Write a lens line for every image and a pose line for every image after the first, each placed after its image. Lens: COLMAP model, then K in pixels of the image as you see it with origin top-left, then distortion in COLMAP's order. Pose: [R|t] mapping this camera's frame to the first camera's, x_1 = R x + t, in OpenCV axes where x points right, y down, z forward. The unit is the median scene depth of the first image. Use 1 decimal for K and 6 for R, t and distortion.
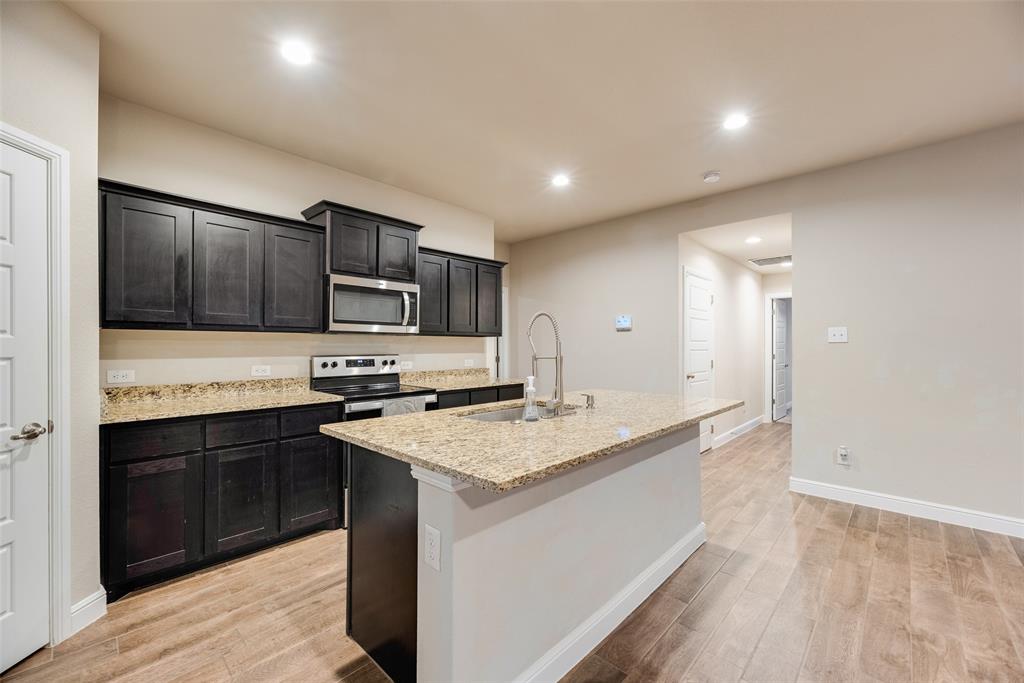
lens RADIAL K [[412.6, 0, 514.4], [0, 412.6, 343.7], [0, 0, 1]] dist [0.001077, 0.000763]
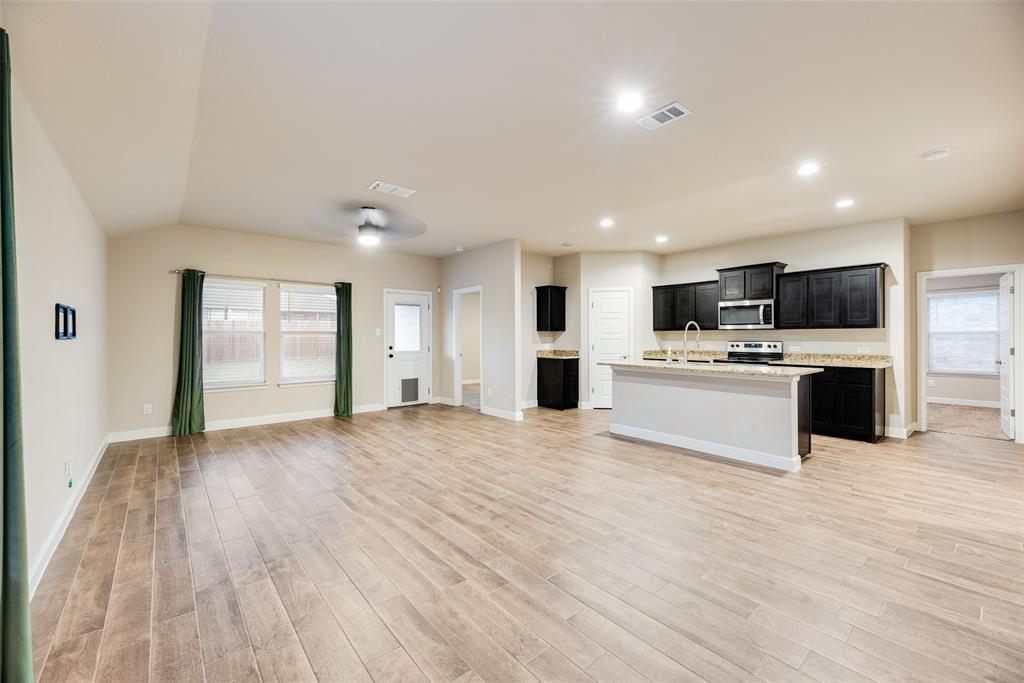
lens RADIAL K [[412.6, 0, 510.7], [0, 412.6, 335.4], [0, 0, 1]] dist [0.001077, 0.000763]
pose [[-0.110539, -0.001601, -0.993870, 1.564276], [0.008407, 0.999961, -0.002546, -0.002279], [0.993836, -0.008637, -0.110522, 0.145439]]
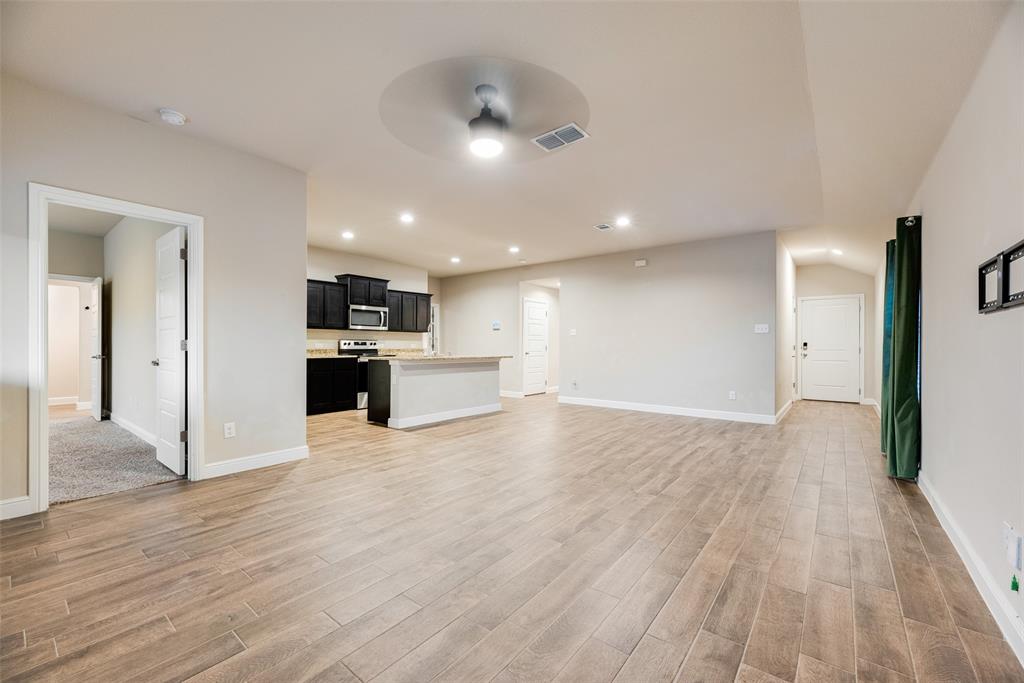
lens RADIAL K [[412.6, 0, 512.6], [0, 412.6, 343.0], [0, 0, 1]] dist [0.001077, 0.000763]
pose [[0.996196, 0.005587, 0.086958, 0.240095], [-0.005609, 0.999984, 0.000012, 0.039464], [-0.086957, -0.000500, 0.996212, -1.250068]]
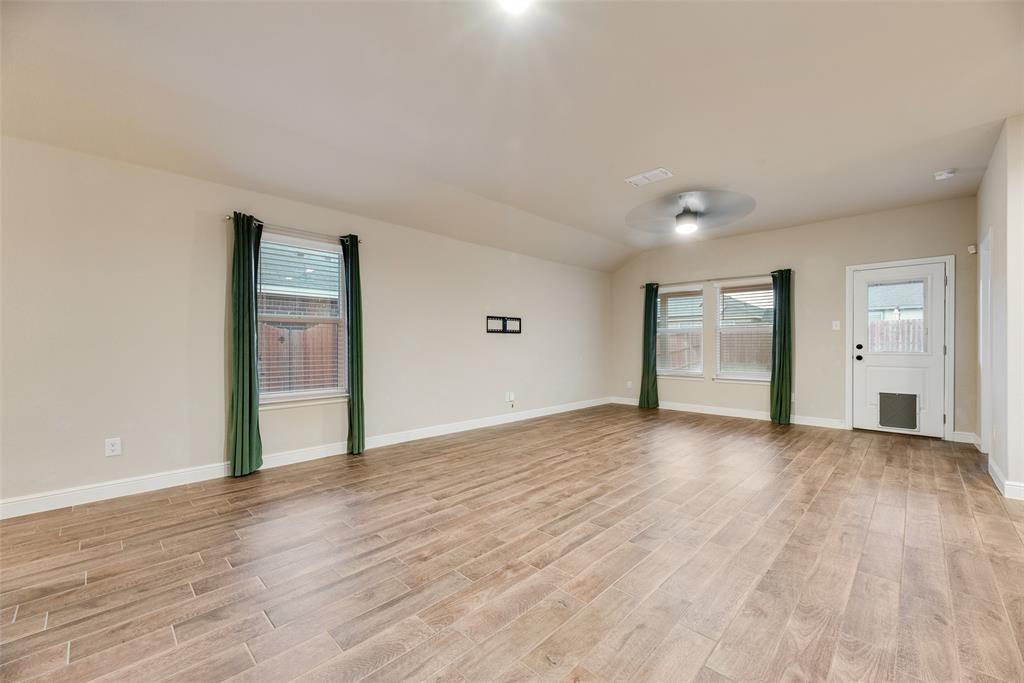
lens RADIAL K [[412.6, 0, 515.9], [0, 412.6, 338.6], [0, 0, 1]] dist [0.001077, 0.000763]
pose [[-0.999957, -0.000445, 0.009227, 0.785105], [-0.000624, 0.999812, -0.019396, 0.051869], [-0.009217, -0.019401, -0.999769, 0.848716]]
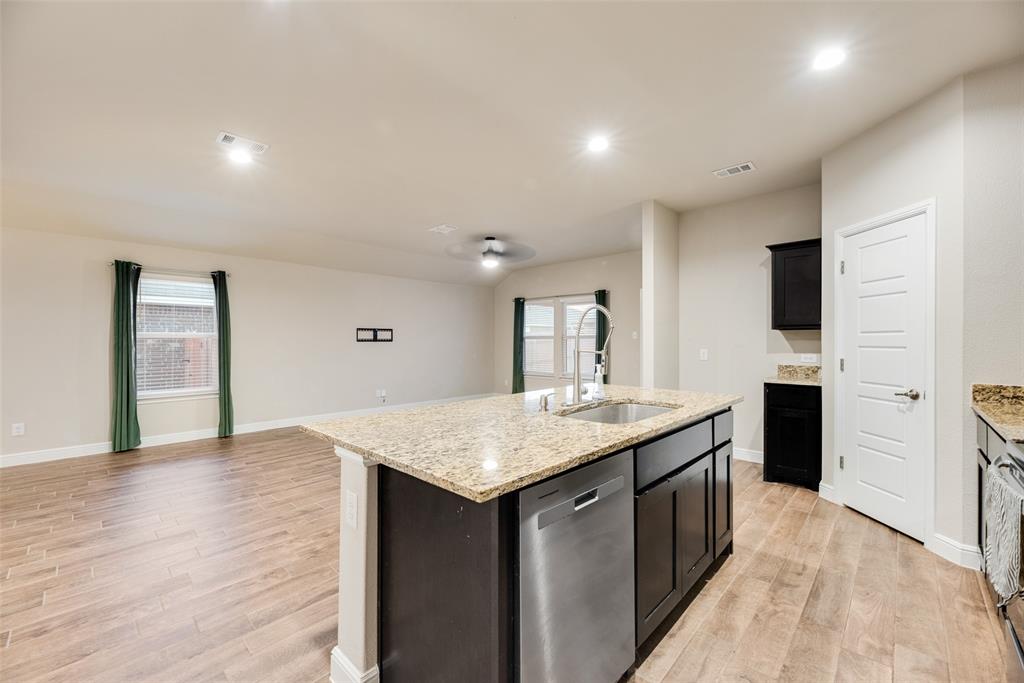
lens RADIAL K [[412.6, 0, 516.5], [0, 412.6, 339.3], [0, 0, 1]] dist [0.001077, 0.000763]
pose [[-0.999952, 0.002561, -0.009445, 0.164062], [0.002651, 0.999950, -0.009606, 0.007114], [0.009420, -0.009631, -0.999909, 1.239317]]
